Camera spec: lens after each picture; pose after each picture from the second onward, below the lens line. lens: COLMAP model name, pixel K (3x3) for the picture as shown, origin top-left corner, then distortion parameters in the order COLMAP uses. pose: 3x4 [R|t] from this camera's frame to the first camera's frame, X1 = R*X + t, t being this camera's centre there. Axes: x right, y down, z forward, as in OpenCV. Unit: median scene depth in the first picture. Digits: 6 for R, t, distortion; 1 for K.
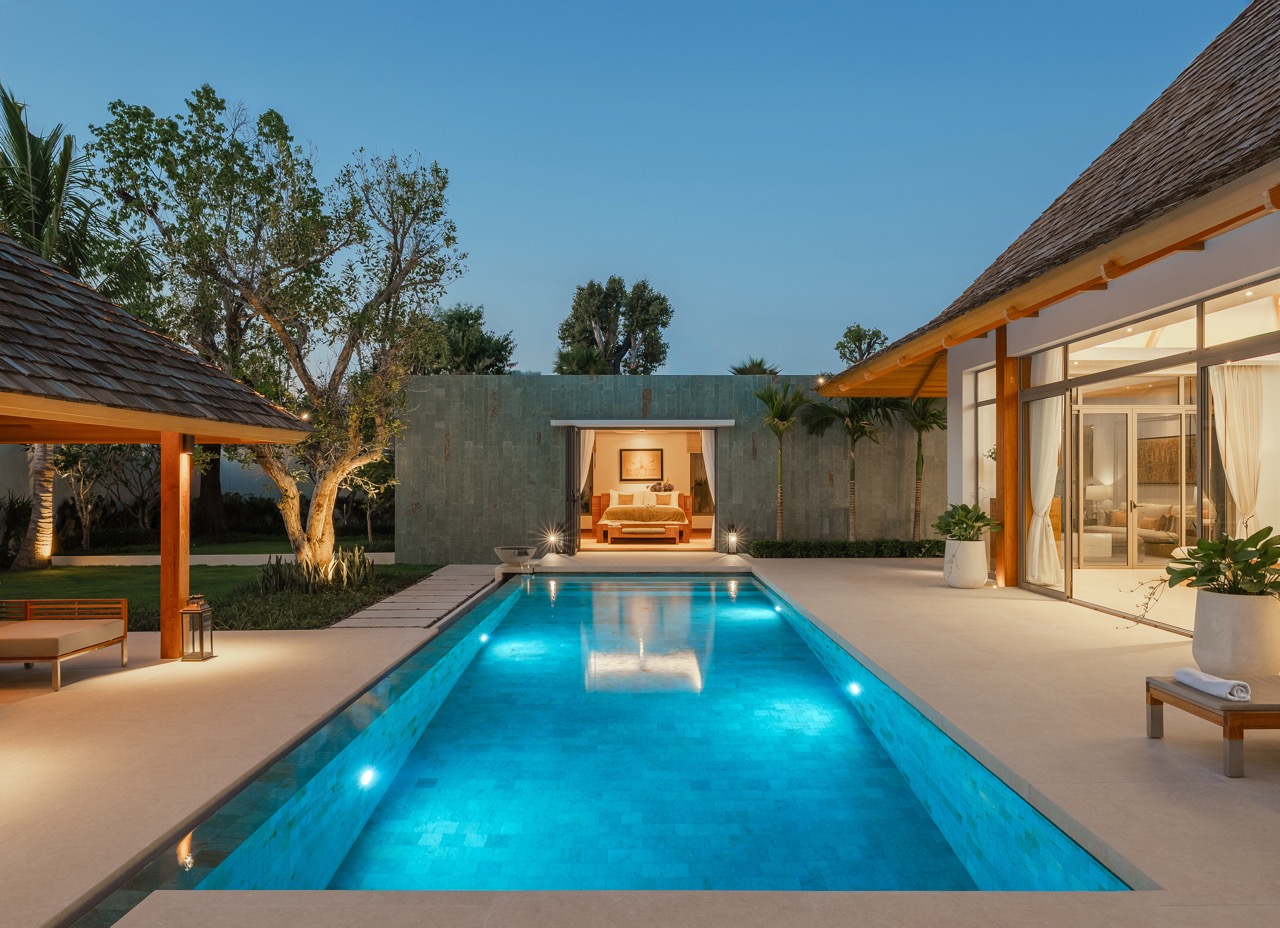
lens RADIAL K [[809.6, 0, 634.7], [0, 809.6, 469.6], [0, 0, 1]] dist [0.026189, -0.000634]
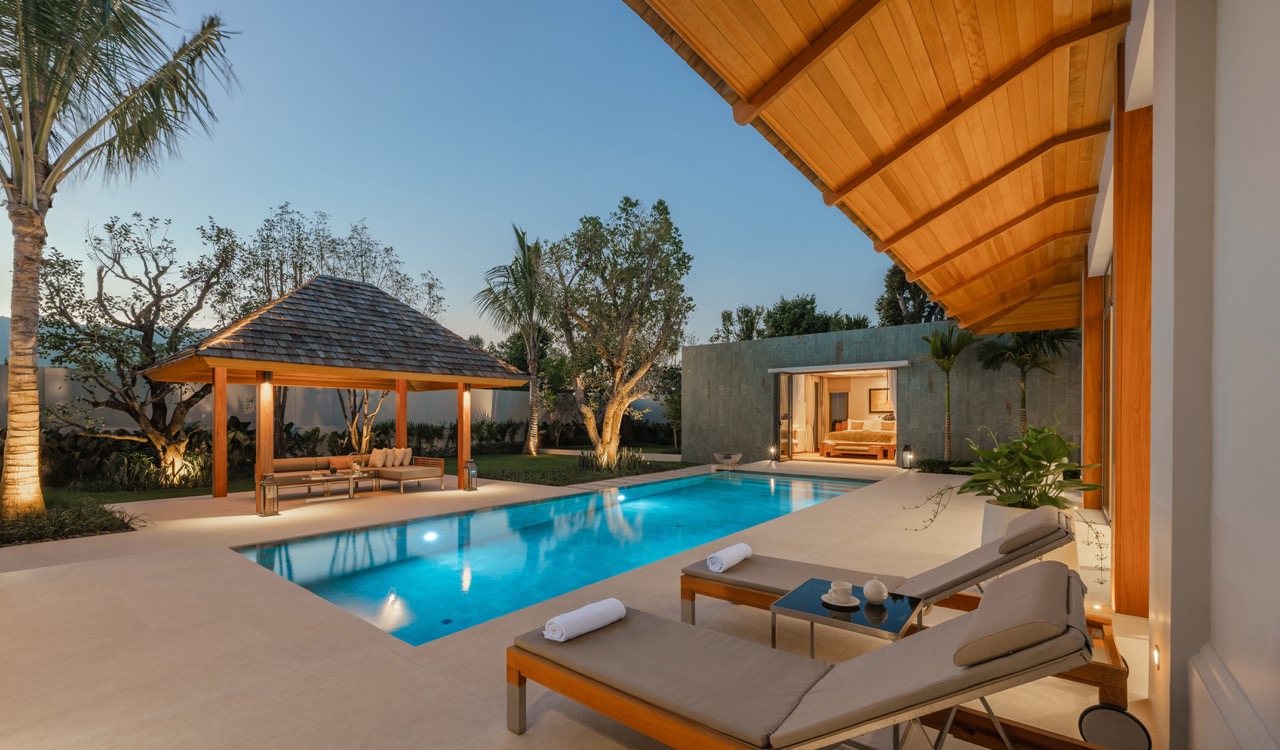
lens RADIAL K [[536.6, 0, 621.3], [0, 536.6, 415.4], [0, 0, 1]] dist [0.023196, 0.000073]
pose [[0.790286, -0.000672, -0.612737, 0.278758], [0.004597, 0.999978, 0.004833, 0.016659], [0.612720, -0.006636, 0.790272, 0.069146]]
